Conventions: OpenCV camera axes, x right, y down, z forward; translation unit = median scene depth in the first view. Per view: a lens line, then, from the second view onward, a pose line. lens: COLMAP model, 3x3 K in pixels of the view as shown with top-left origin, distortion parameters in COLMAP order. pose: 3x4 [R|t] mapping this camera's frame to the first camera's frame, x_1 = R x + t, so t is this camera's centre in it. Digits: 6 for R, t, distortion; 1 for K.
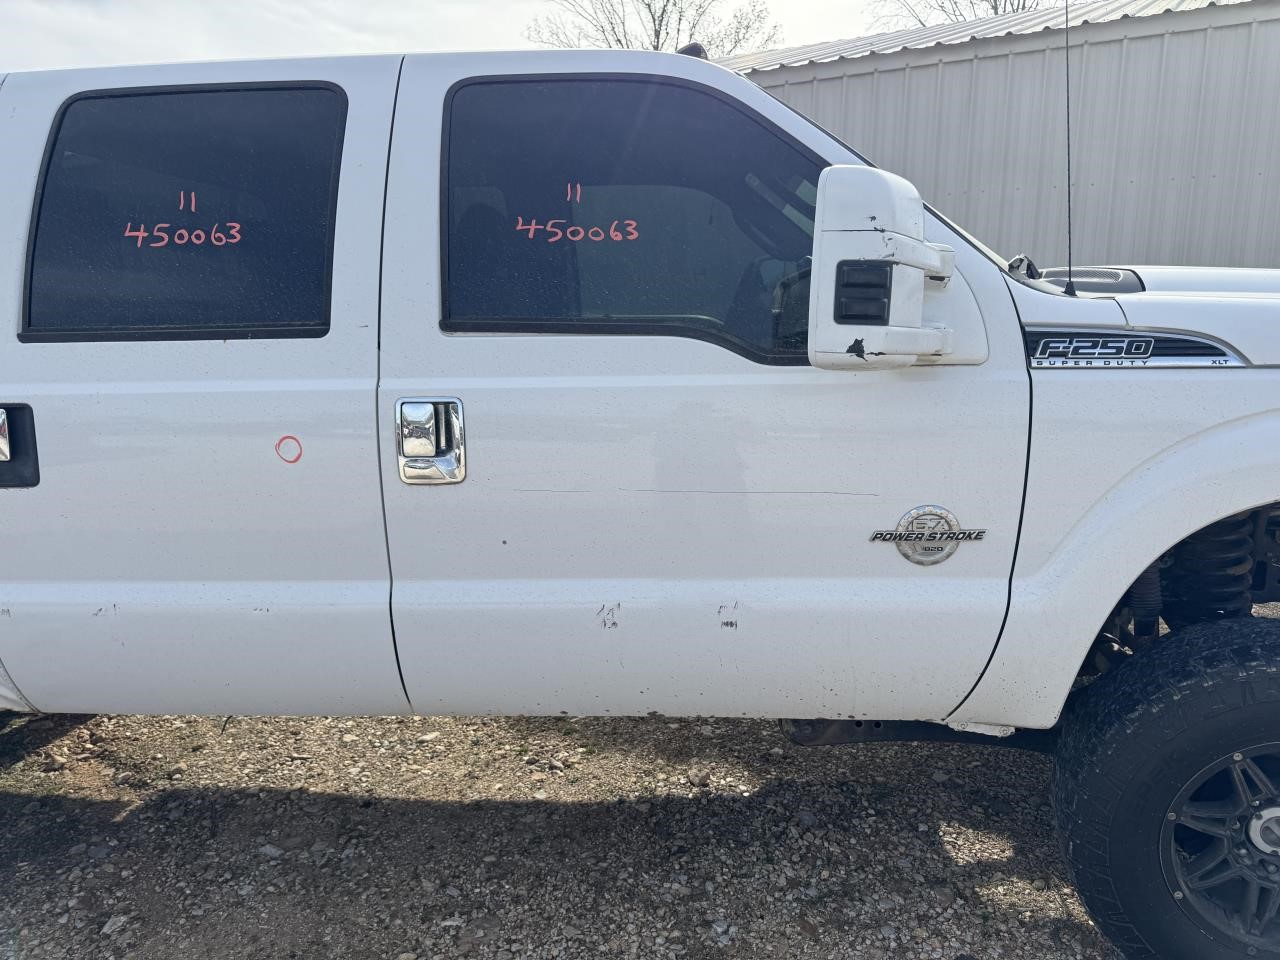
lens RADIAL K [[860.4, 0, 643.3], [0, 860.4, 477.1], [0, 0, 1]] dist [0.059036, -0.065662]
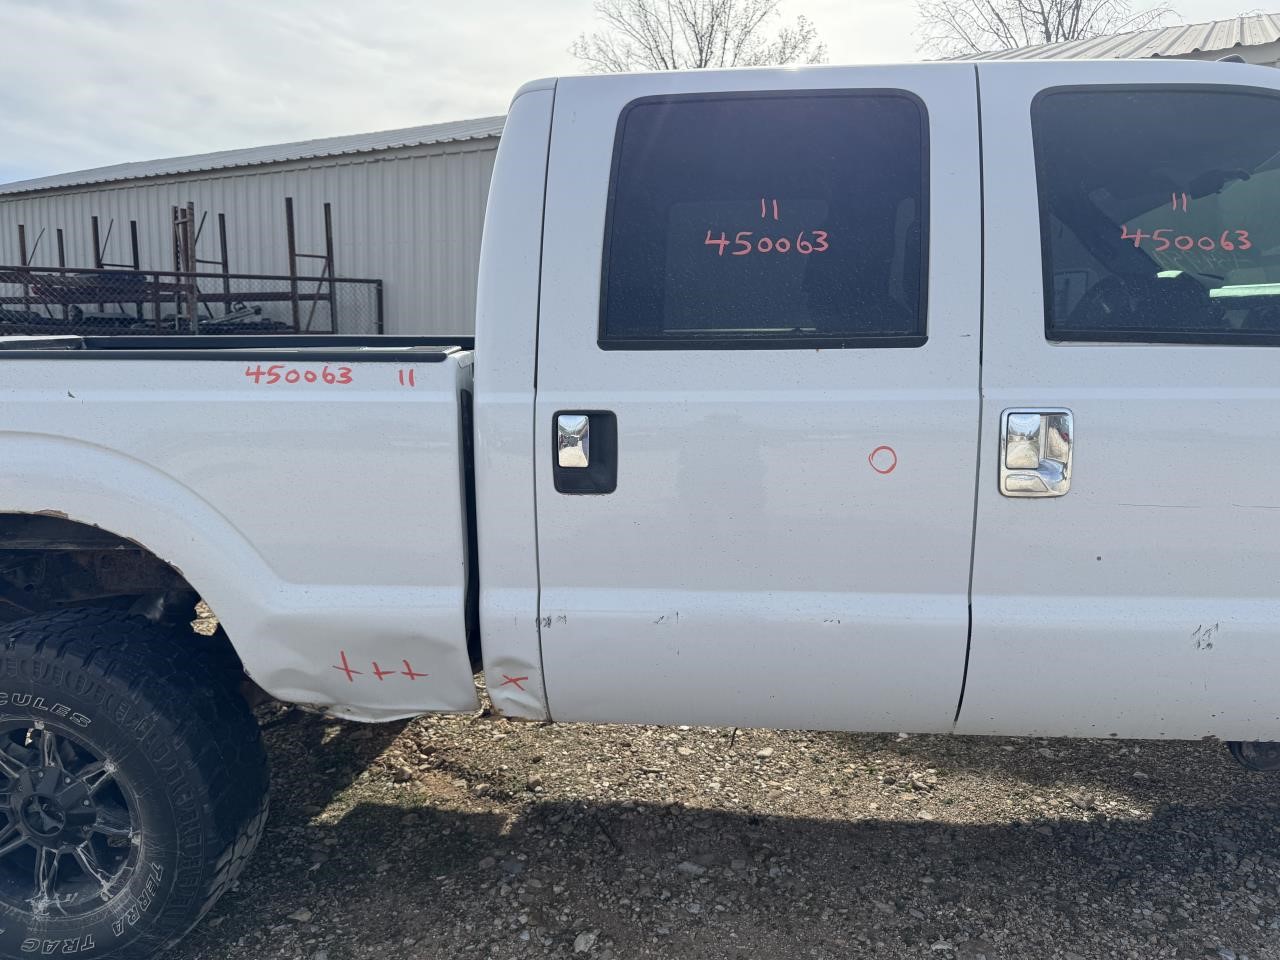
lens RADIAL K [[860.4, 0, 643.3], [0, 860.4, 477.1], [0, 0, 1]] dist [0.059036, -0.065662]
pose [[0.999906, 0.013606, -0.001378, -0.438462], [-0.013628, 0.999758, -0.017251, 0.005496], [0.001143, 0.017268, 0.999850, 0.010768]]
